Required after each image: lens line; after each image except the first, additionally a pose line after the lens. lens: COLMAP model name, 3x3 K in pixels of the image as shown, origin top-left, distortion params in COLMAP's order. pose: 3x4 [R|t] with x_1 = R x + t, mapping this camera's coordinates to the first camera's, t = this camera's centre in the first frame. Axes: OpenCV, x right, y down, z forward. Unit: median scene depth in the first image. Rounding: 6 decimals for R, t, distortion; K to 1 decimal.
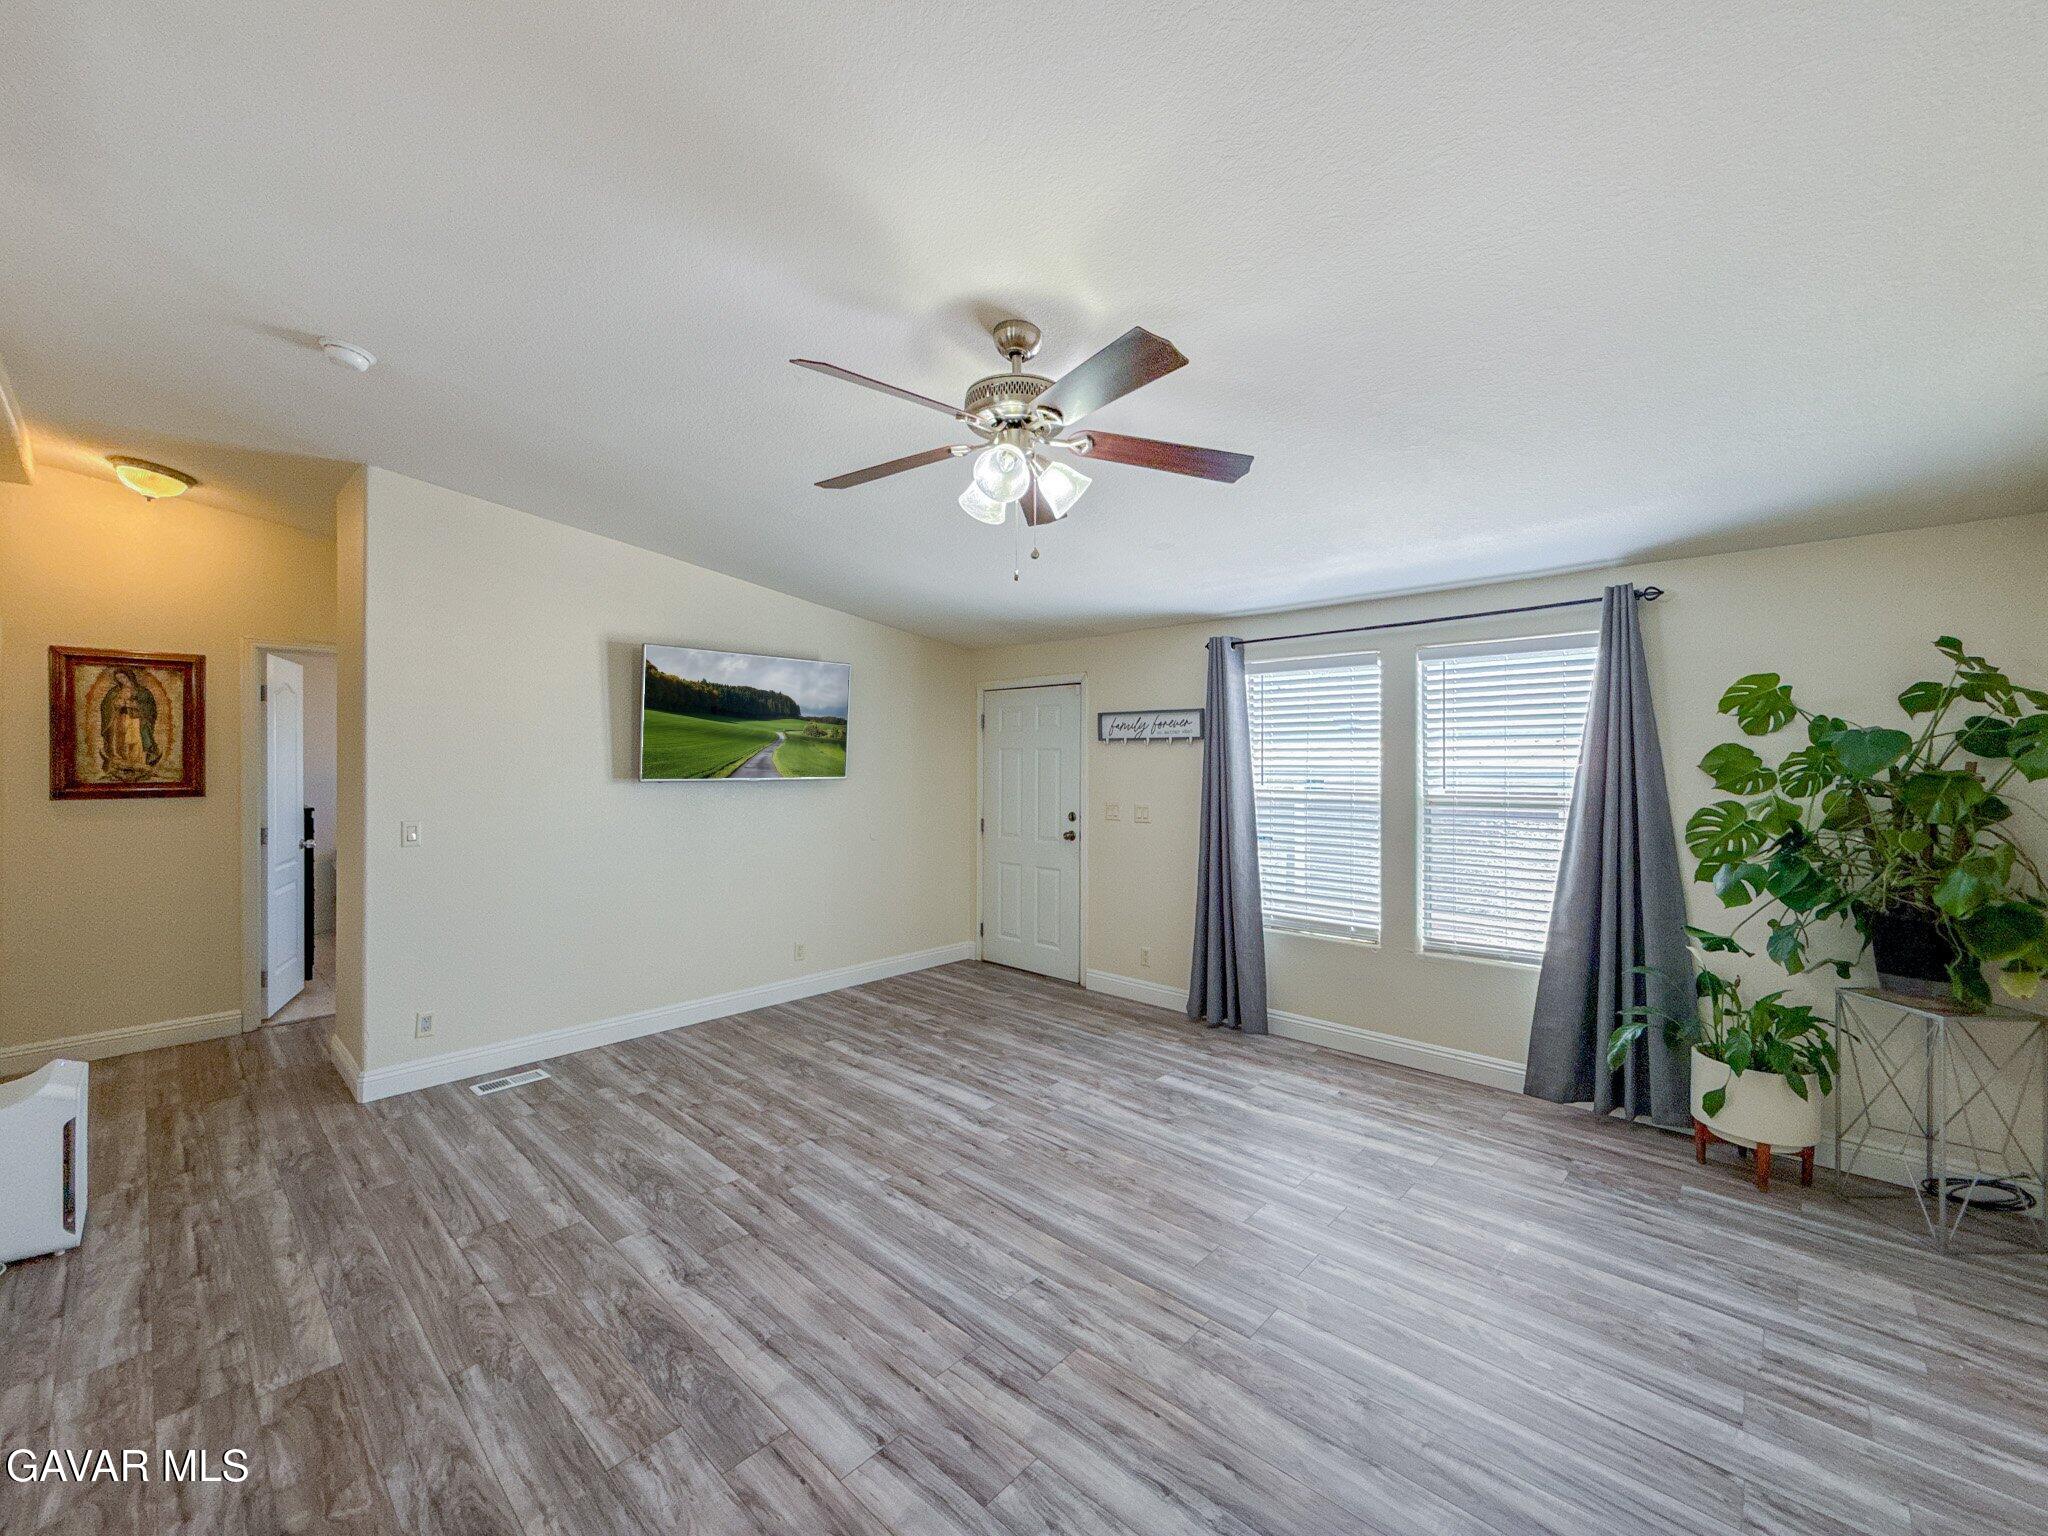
lens RADIAL K [[823.3, 0, 1018.5], [0, 823.3, 759.1], [0, 0, 1]] dist [0.001994, 0.000195]
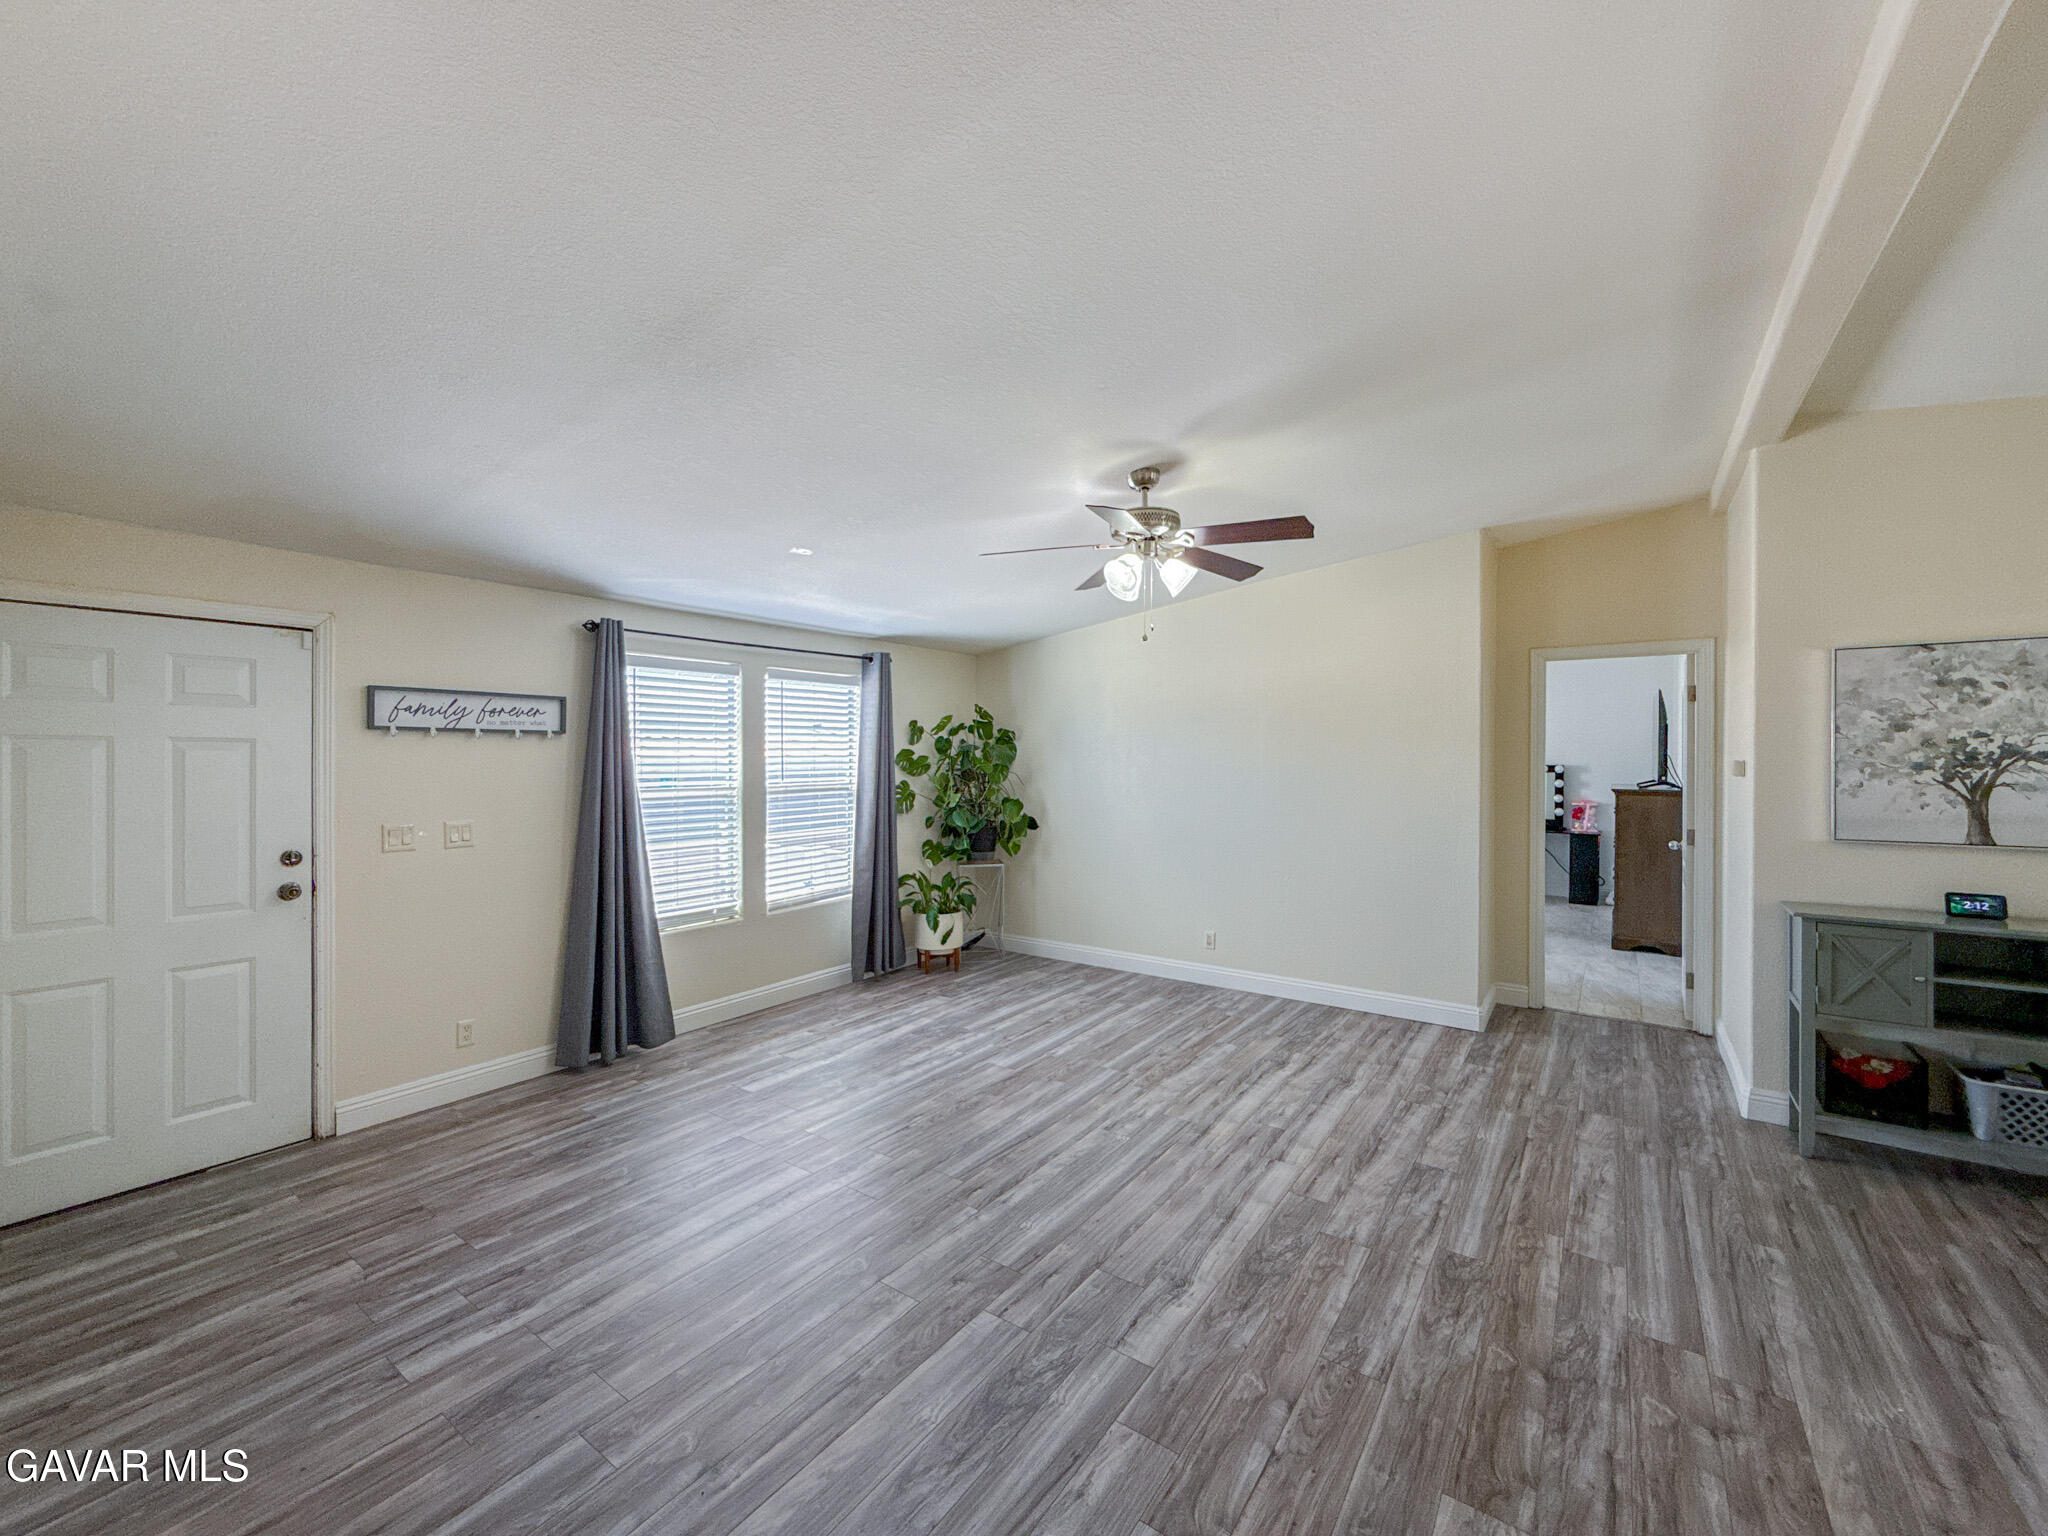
lens RADIAL K [[823.3, 0, 1043.0], [0, 823.3, 755.3], [0, 0, 1]] dist [0.001994, 0.000195]
pose [[-0.142530, -0.002264, 0.989788, -1.146206], [-0.002987, 0.999994, 0.001857, -0.010156], [-0.989786, -0.002691, -0.142536, 1.100498]]
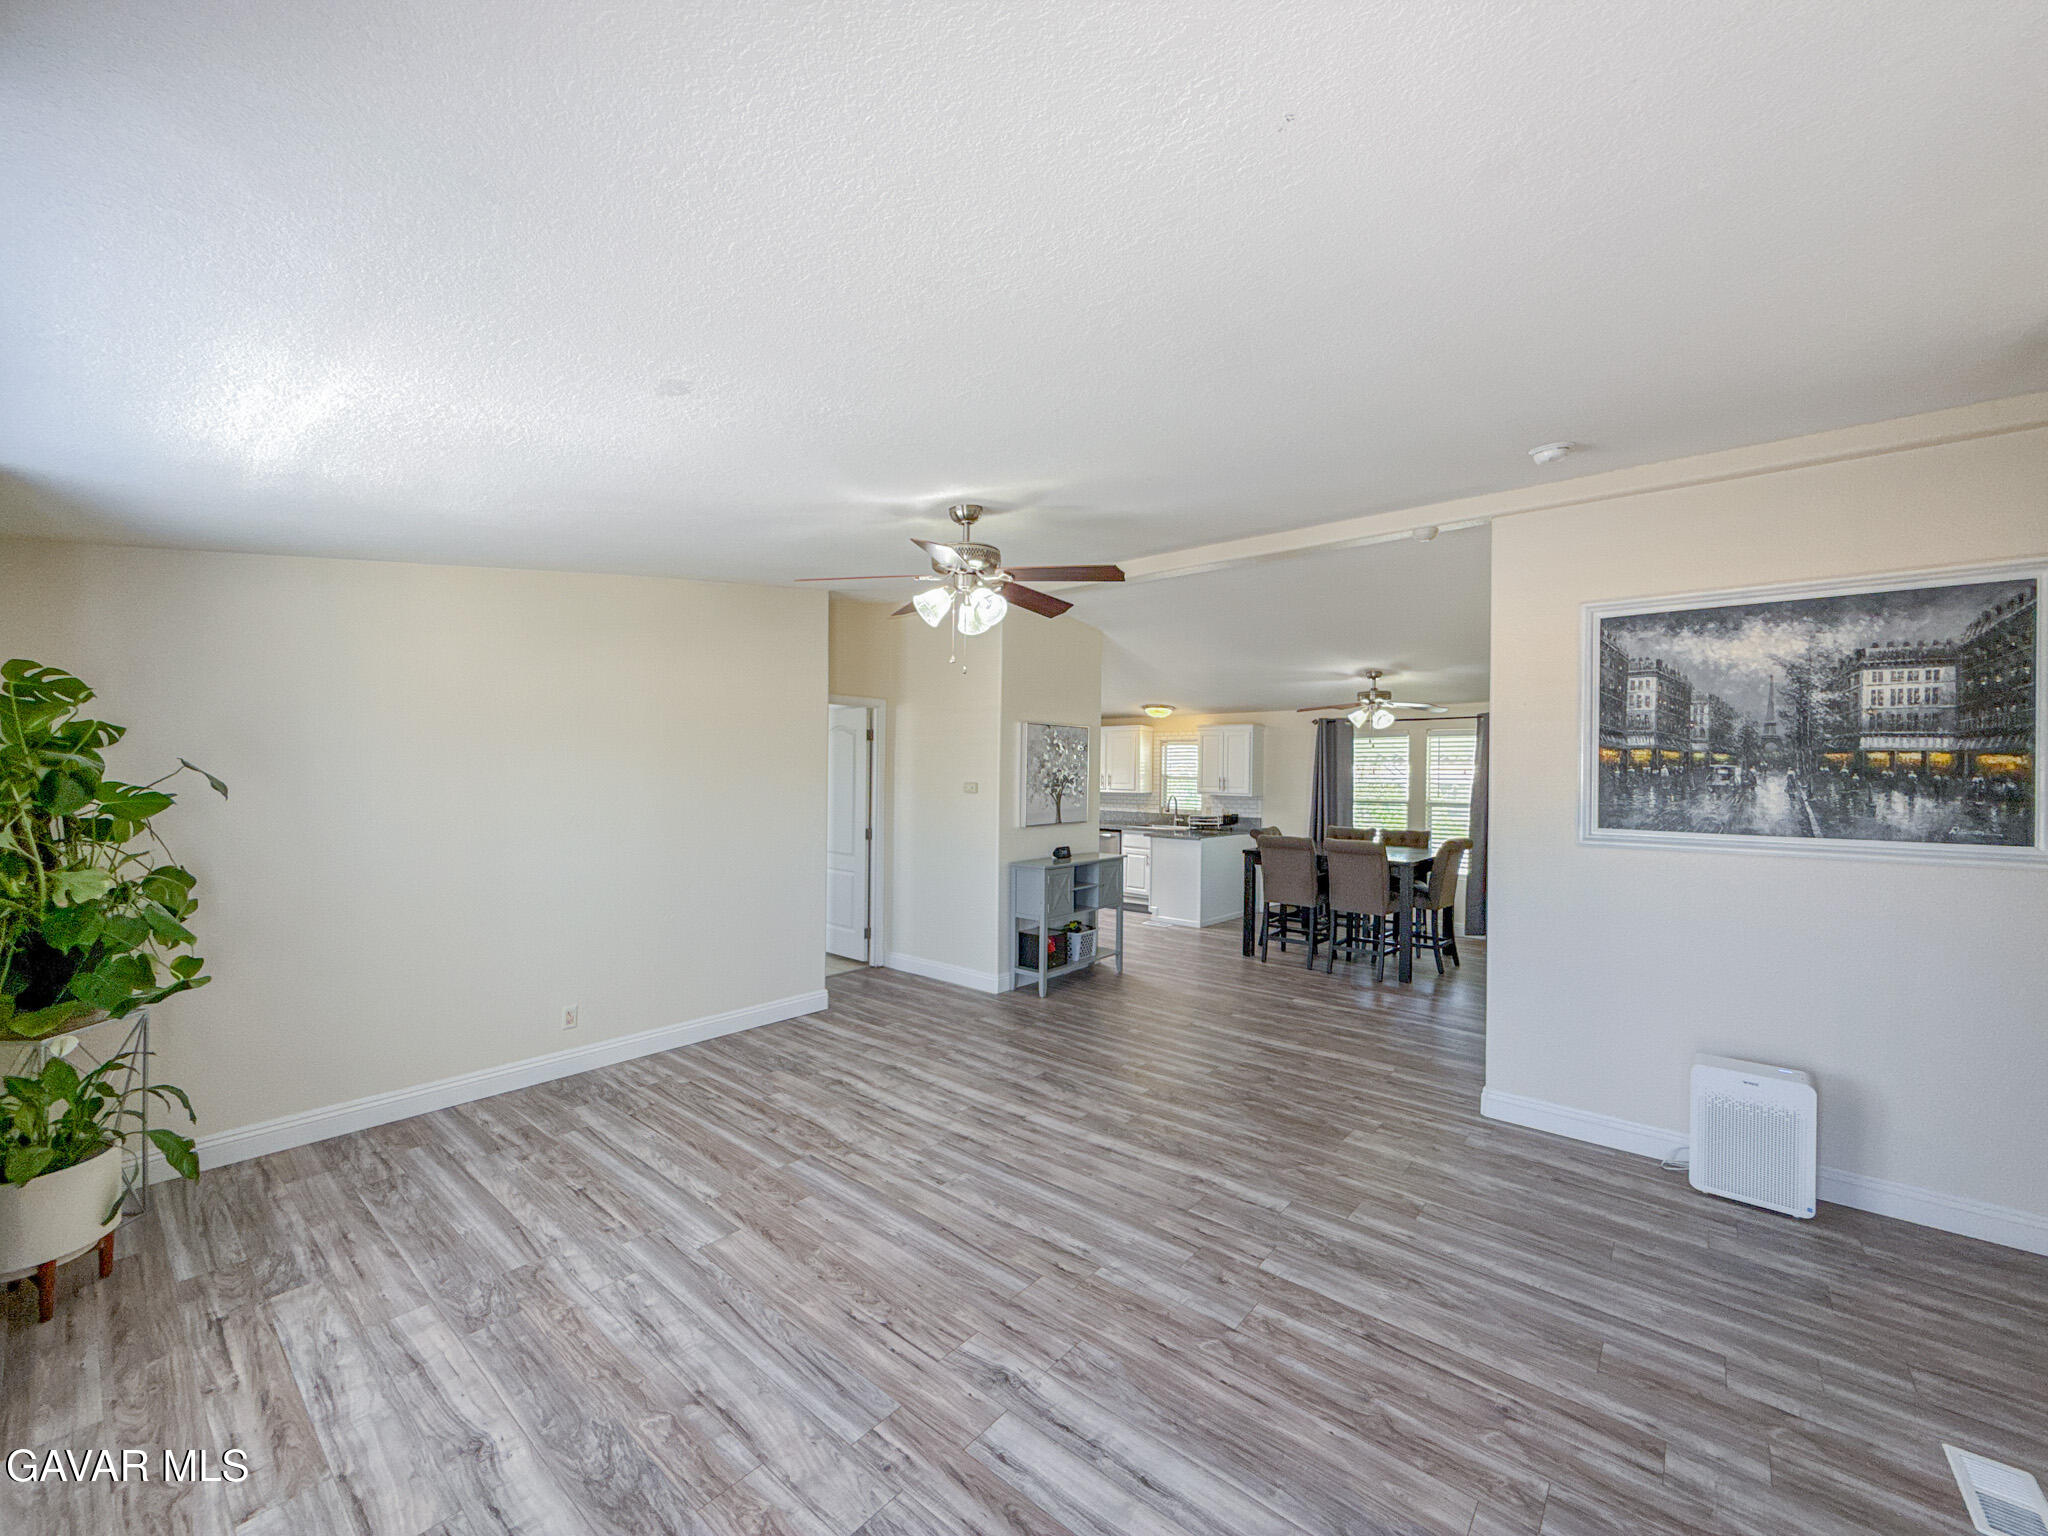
lens RADIAL K [[823.3, 0, 1012.1], [0, 823.3, 756.7], [0, 0, 1]] dist [0.001994, 0.000195]
pose [[-0.998764, -0.016009, -0.047065, -0.015875], [-0.015075, 0.999684, -0.020139, -0.028480], [0.047373, -0.019404, -0.998689, 1.977460]]
